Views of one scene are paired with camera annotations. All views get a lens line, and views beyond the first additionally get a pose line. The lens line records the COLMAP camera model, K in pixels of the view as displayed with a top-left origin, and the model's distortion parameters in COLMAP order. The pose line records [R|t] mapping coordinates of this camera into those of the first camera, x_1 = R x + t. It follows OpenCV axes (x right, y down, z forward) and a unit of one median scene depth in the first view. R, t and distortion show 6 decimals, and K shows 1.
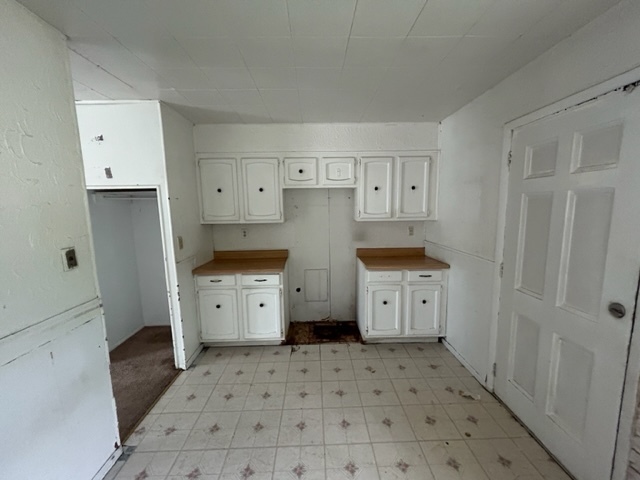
lens RADIAL K [[257.3, 0, 319.3], [0, 257.3, 240.5], [0, 0, 1]] dist [0.003547, 0.000915]
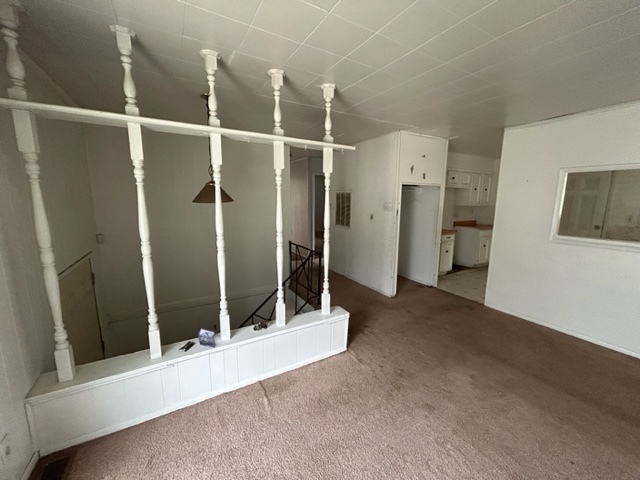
lens RADIAL K [[257.3, 0, 321.0], [0, 257.3, 239.5], [0, 0, 1]] dist [0.003547, 0.000915]
pose [[0.872085, -0.056894, 0.486036, -1.823907], [0.041925, 0.998253, 0.041628, 0.050085], [-0.487555, -0.015926, 0.872947, -0.146278]]
